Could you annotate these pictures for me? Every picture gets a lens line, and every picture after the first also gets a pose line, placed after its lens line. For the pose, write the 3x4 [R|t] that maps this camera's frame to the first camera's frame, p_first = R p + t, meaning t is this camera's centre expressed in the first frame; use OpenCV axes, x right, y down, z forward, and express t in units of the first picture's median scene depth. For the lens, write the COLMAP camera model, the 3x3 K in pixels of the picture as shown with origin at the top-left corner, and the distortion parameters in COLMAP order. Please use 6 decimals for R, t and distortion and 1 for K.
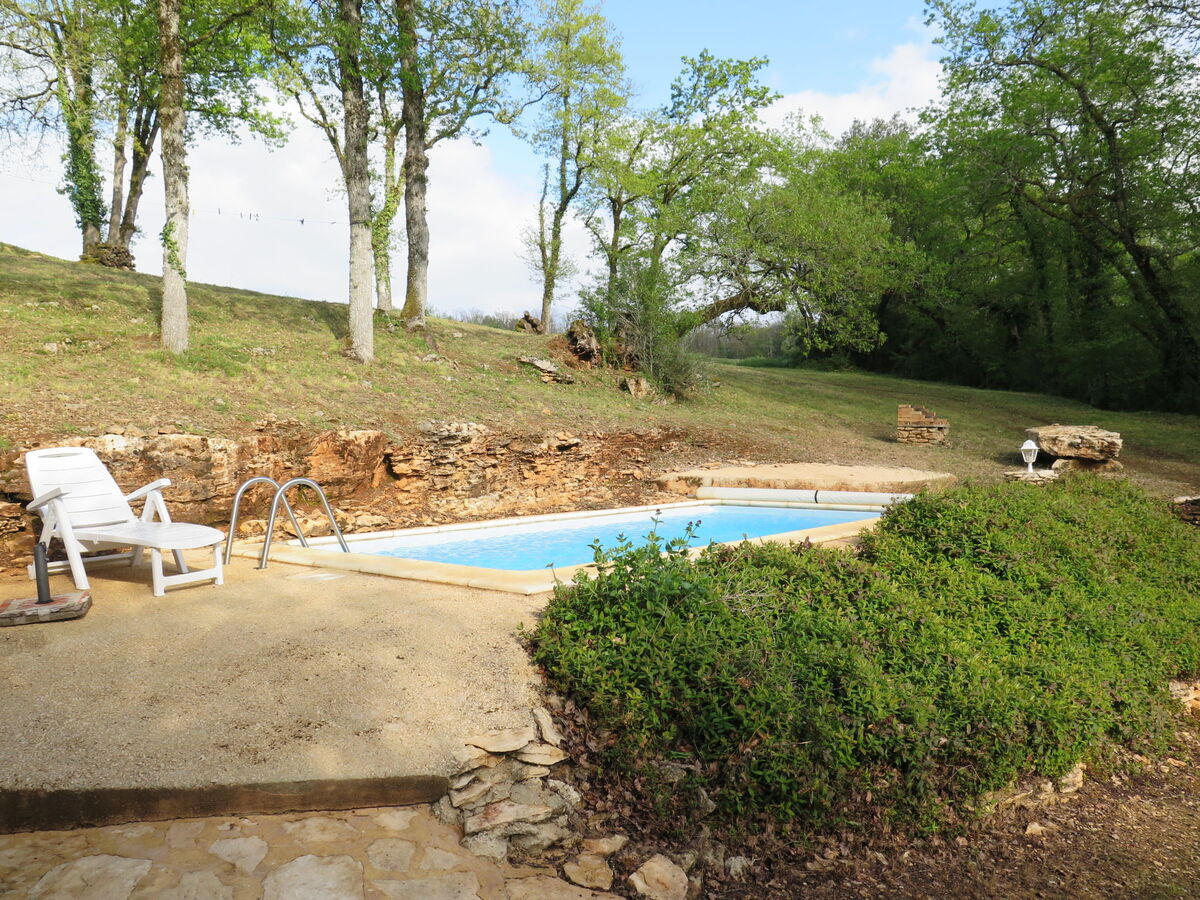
lens RADIAL K [[1029.0, 0, 600.0], [0, 1029.0, 450.0], [0, 0, 1]] dist [-0.035648, 0.012593]
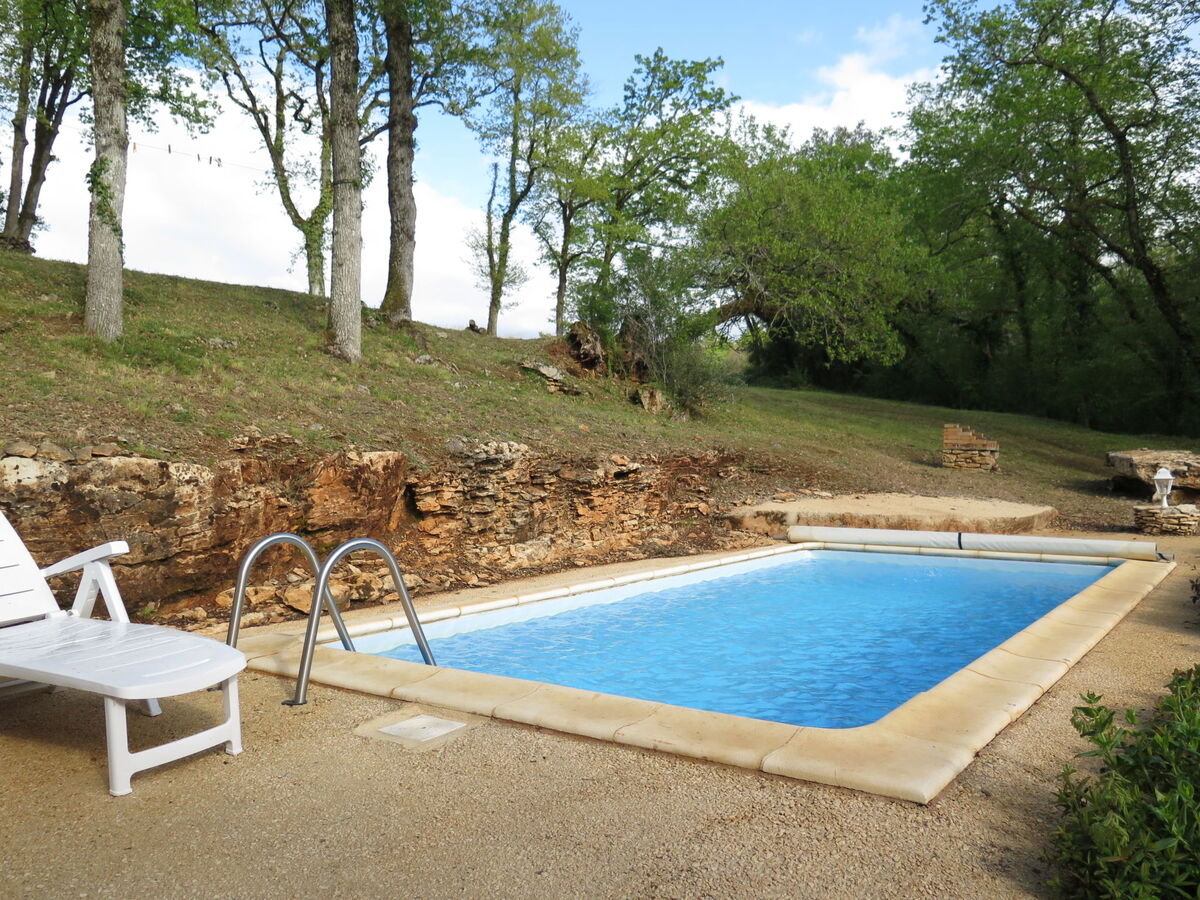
lens RADIAL K [[1029.0, 0, 600.0], [0, 1029.0, 450.0], [0, 0, 1]] dist [-0.035648, 0.012593]
pose [[0.996447, 0.008237, 0.083816, -0.106788], [-0.006782, 0.999822, -0.017629, -0.006569], [-0.083946, 0.016998, 0.996325, 0.214655]]
